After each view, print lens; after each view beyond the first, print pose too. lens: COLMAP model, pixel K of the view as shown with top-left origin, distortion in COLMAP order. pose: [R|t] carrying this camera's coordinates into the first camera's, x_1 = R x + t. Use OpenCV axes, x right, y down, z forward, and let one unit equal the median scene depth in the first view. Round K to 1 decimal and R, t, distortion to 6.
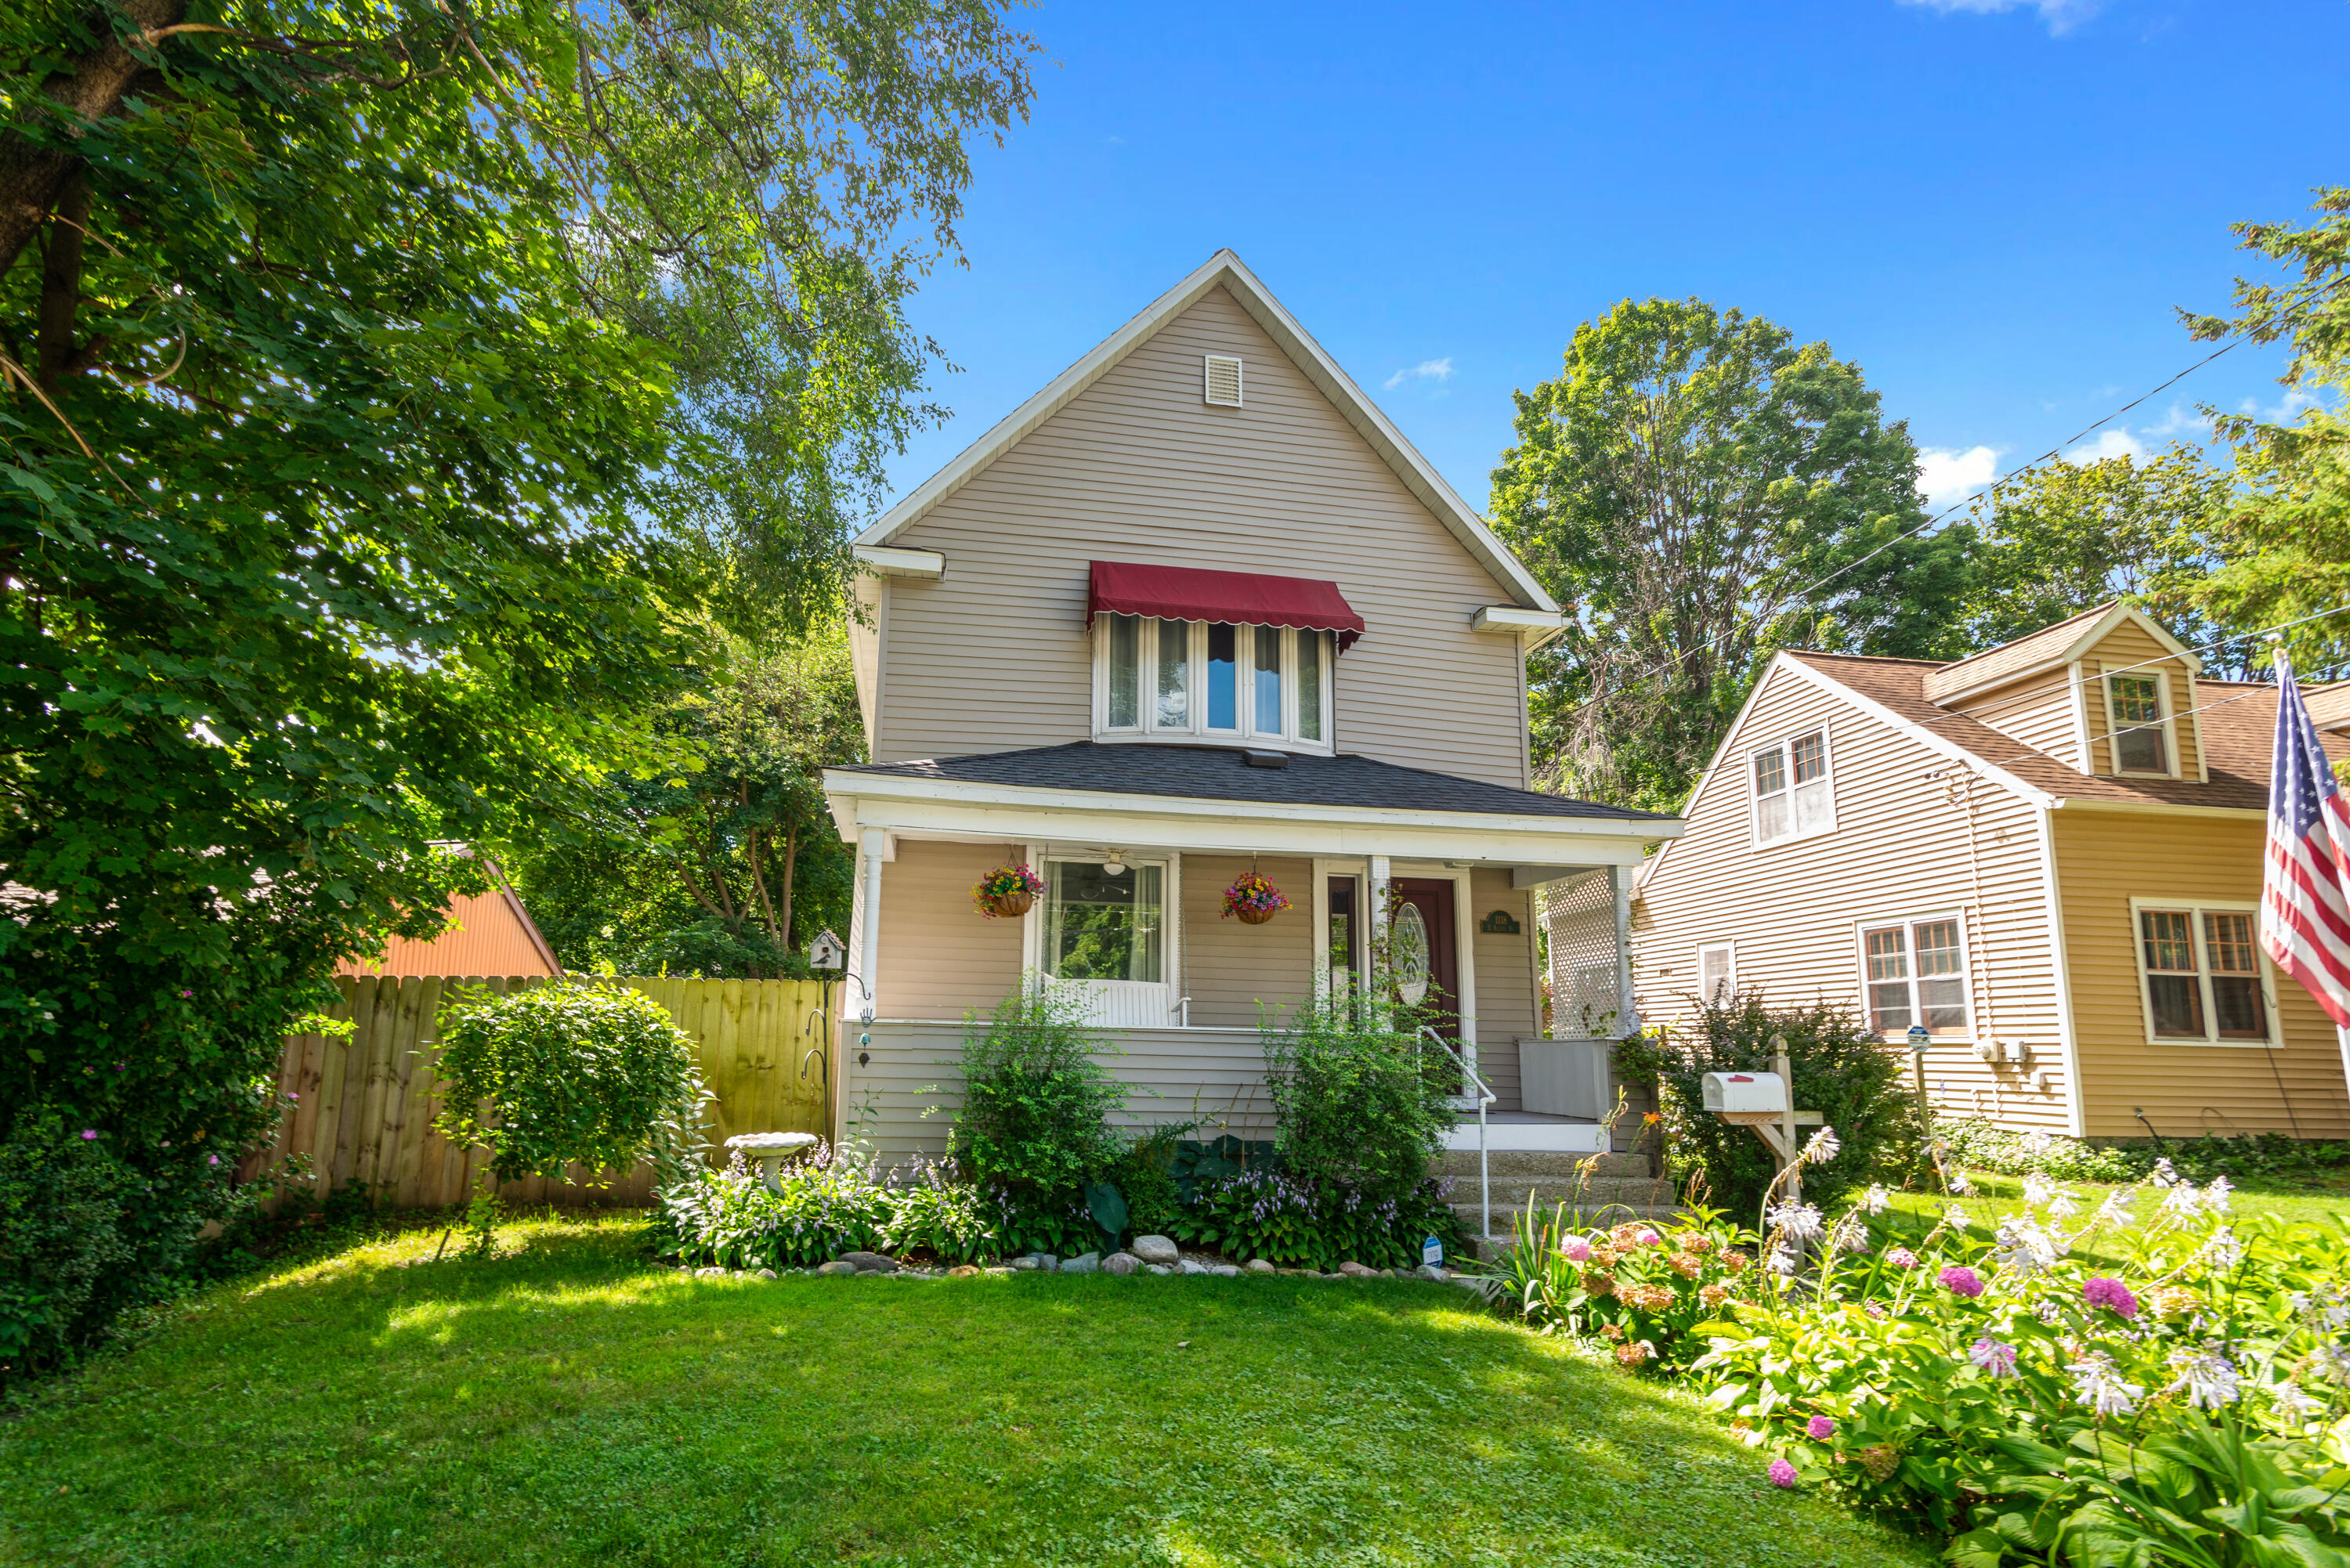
lens RADIAL K [[1124.9, 0, 1142.4], [0, 1124.9, 768.1], [0, 0, 1]] dist [0.015521, -0.000153]
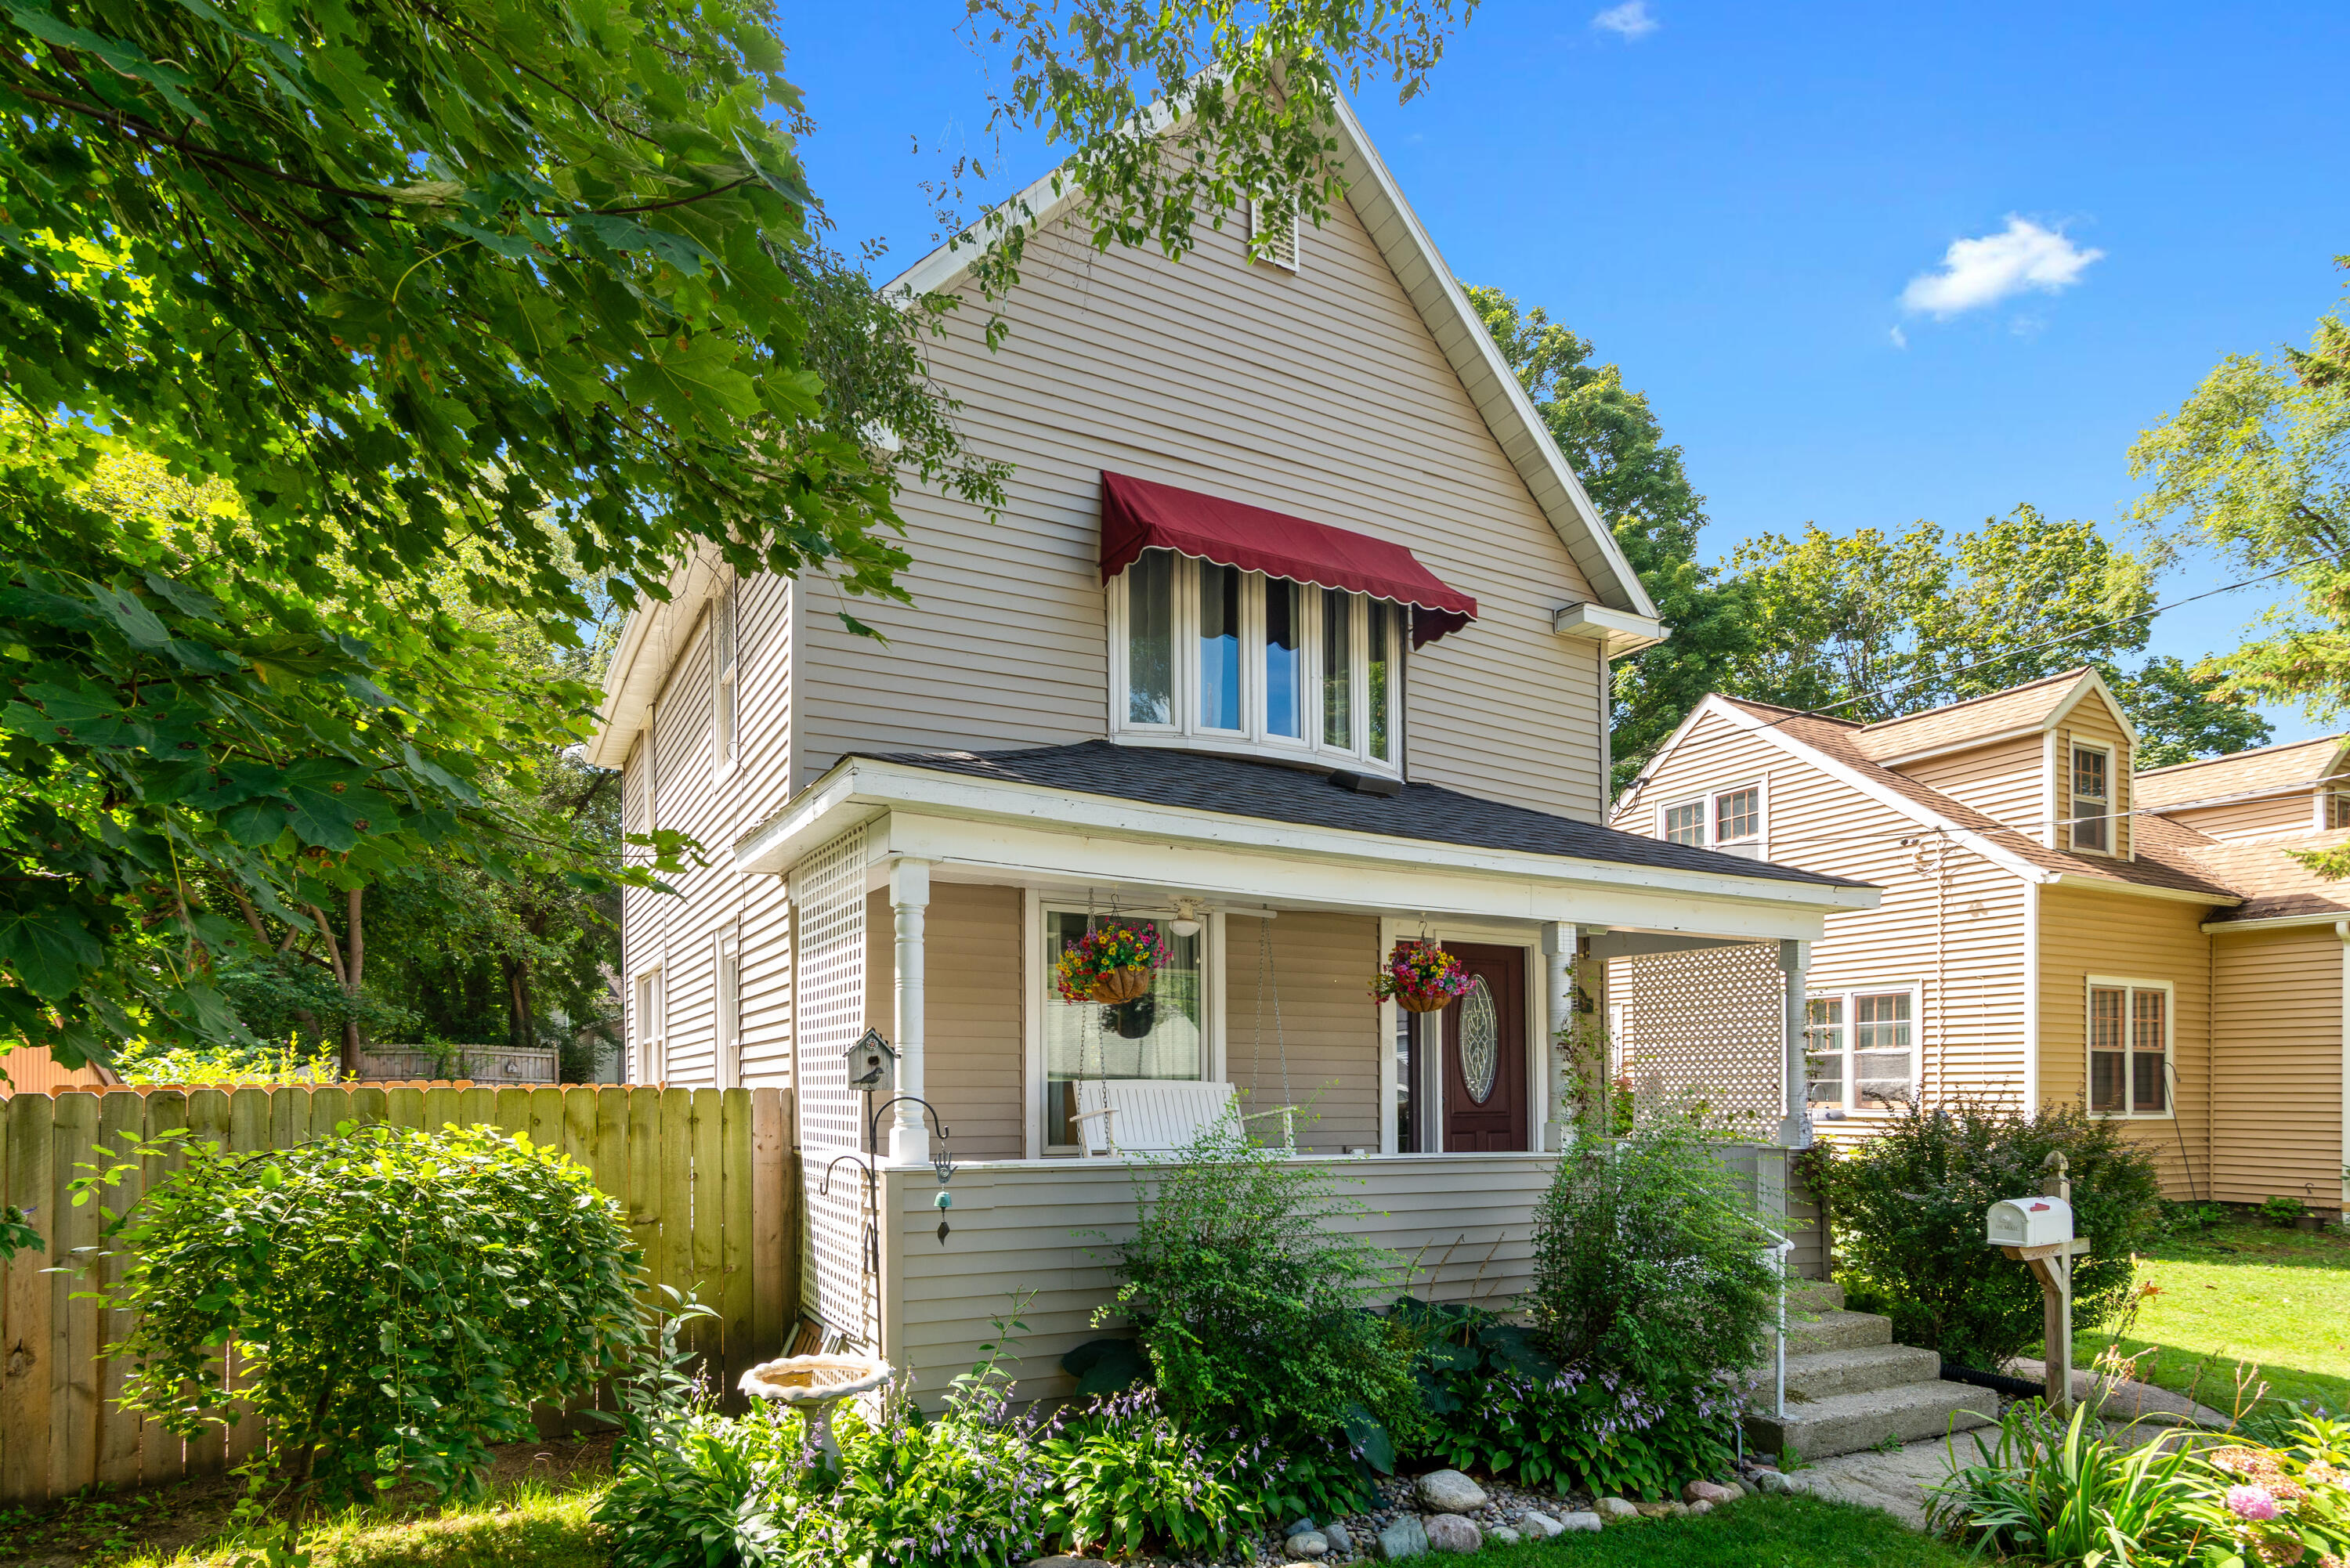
lens RADIAL K [[1216.6, 0, 1163.2], [0, 1216.6, 1010.7], [0, 0, 1]] dist [0.001119, -0.000110]
pose [[0.953952, 0.004743, 0.299921, -0.226252], [-0.058325, 0.983724, 0.169956, 0.010252], [-0.294234, -0.179623, 0.938702, 0.236934]]
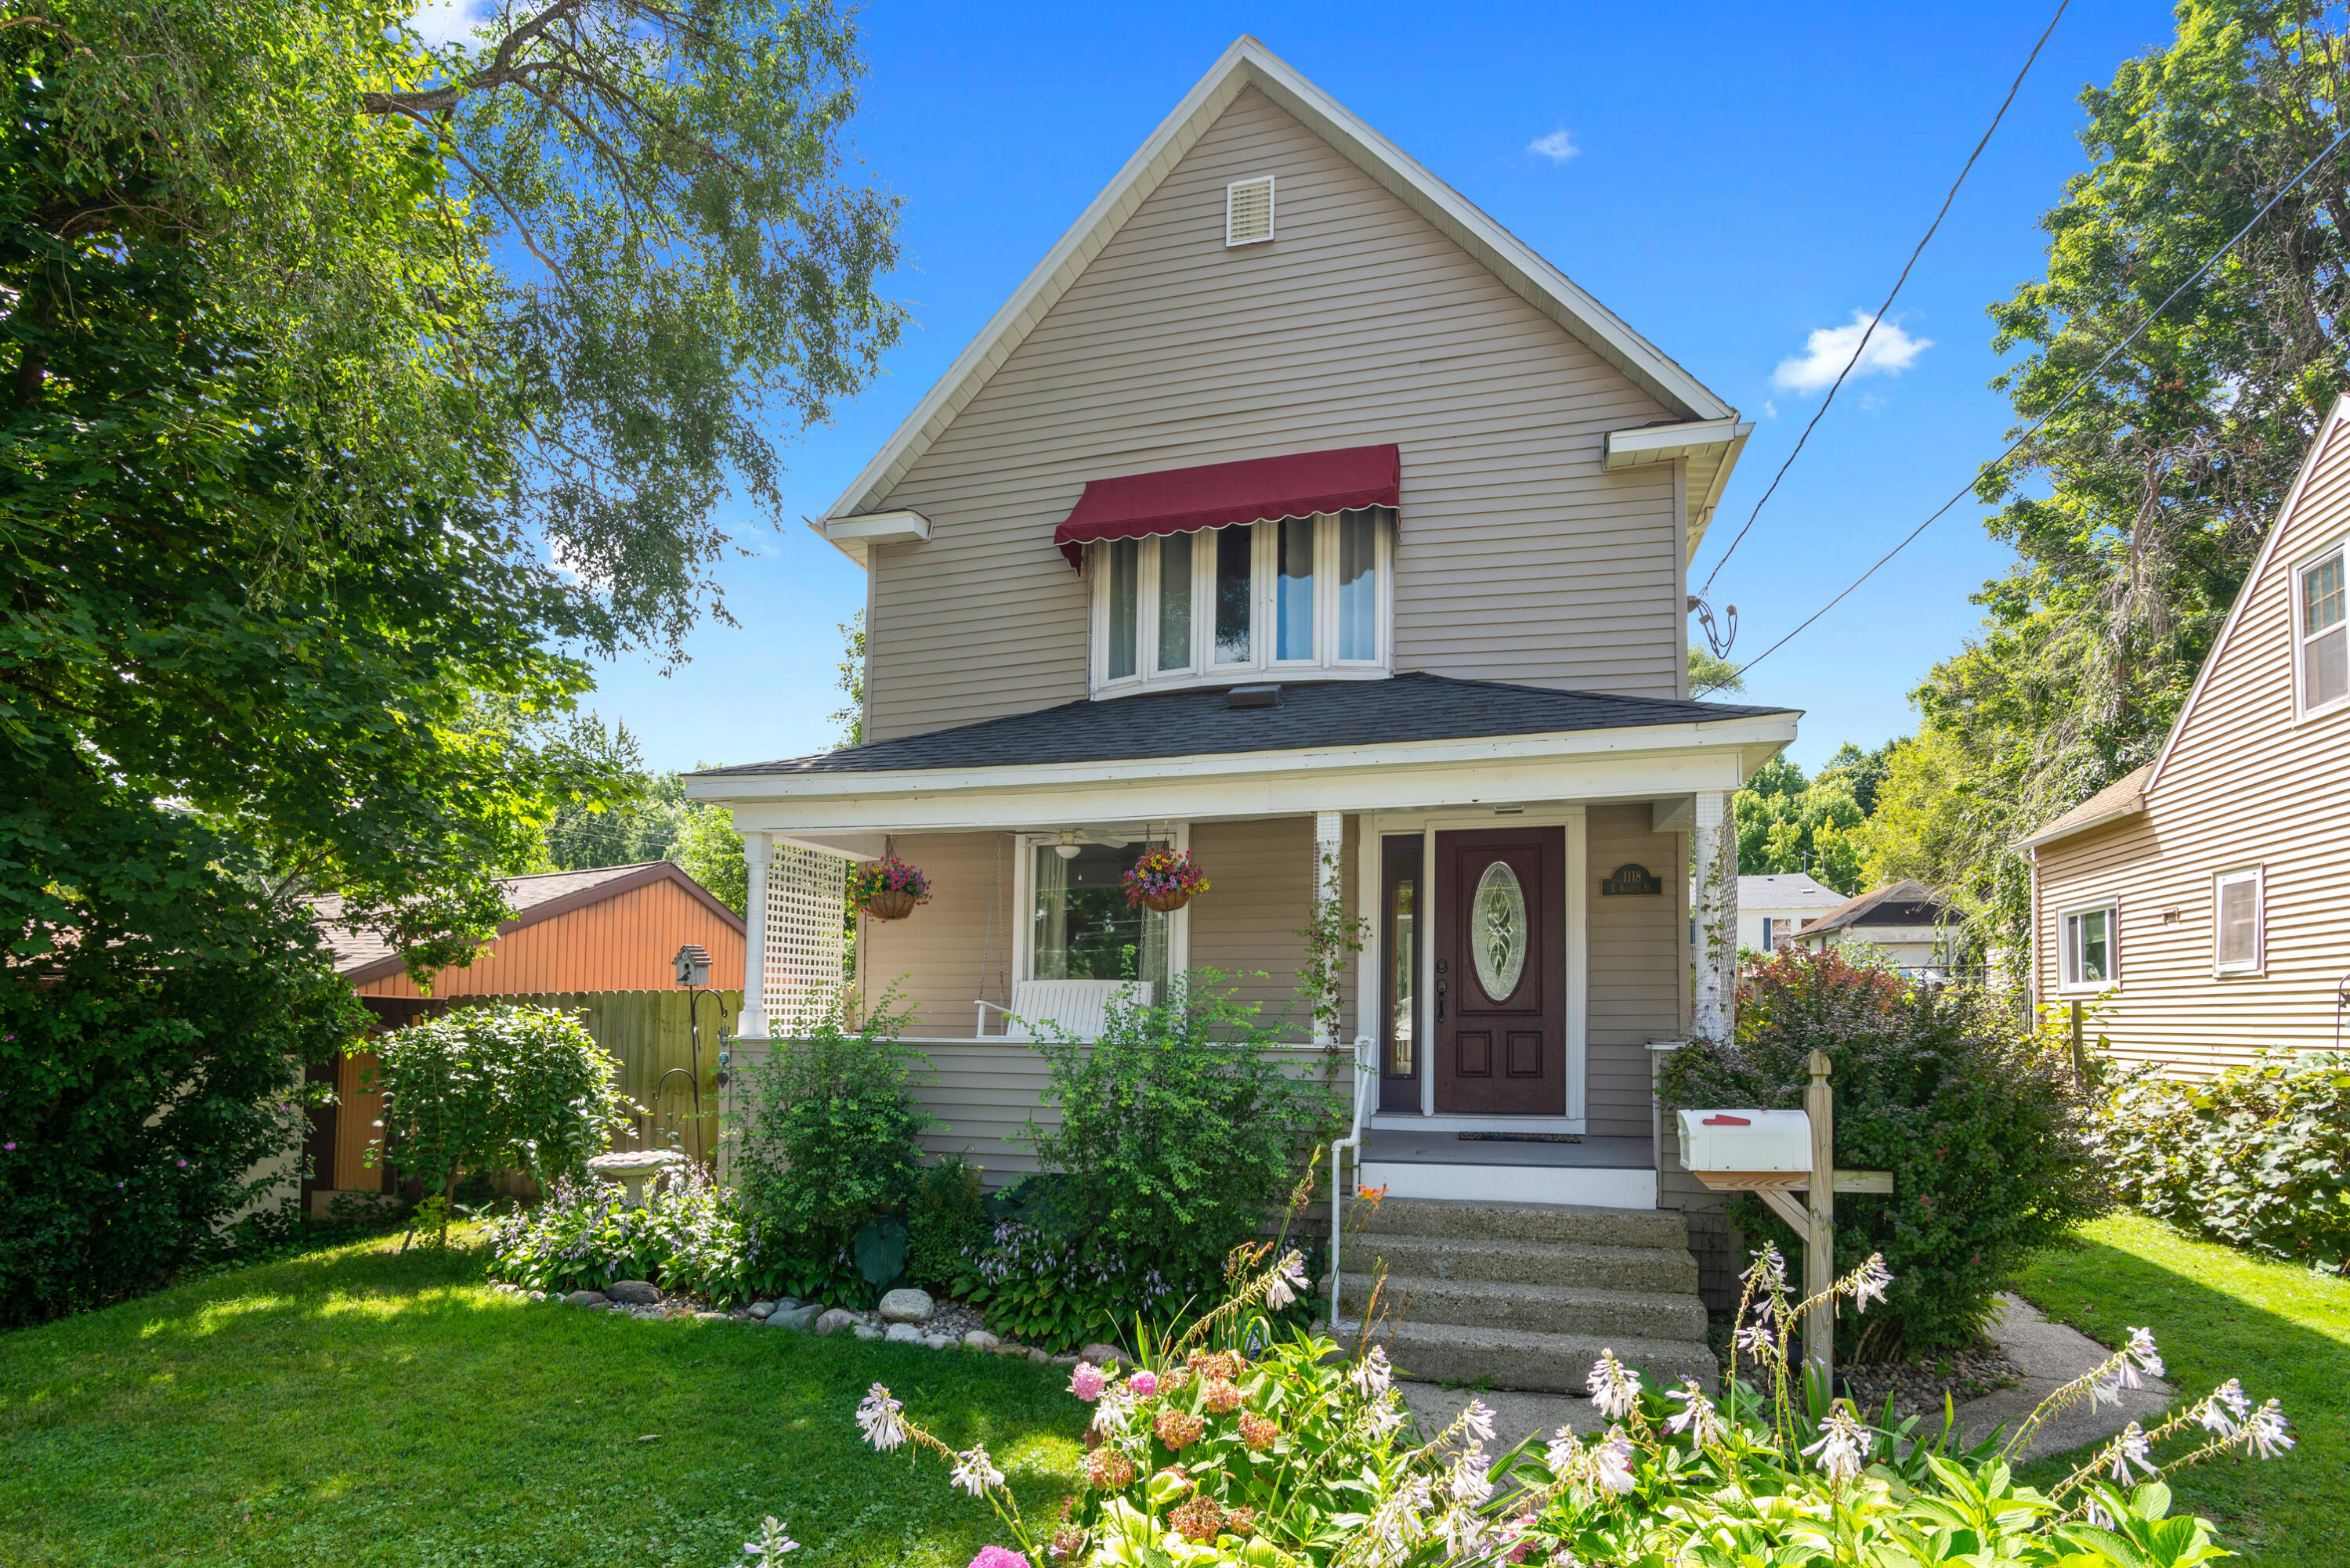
lens RADIAL K [[1202.2, 0, 1115.9], [0, 1202.2, 866.0], [0, 0, 1]] dist [-0.025871, 0.000437]
pose [[0.897827, -0.069774, -0.434786, 0.335267], [0.119771, 0.988837, 0.088638, 0.020896], [0.423748, -0.131656, 0.896161, 0.174629]]
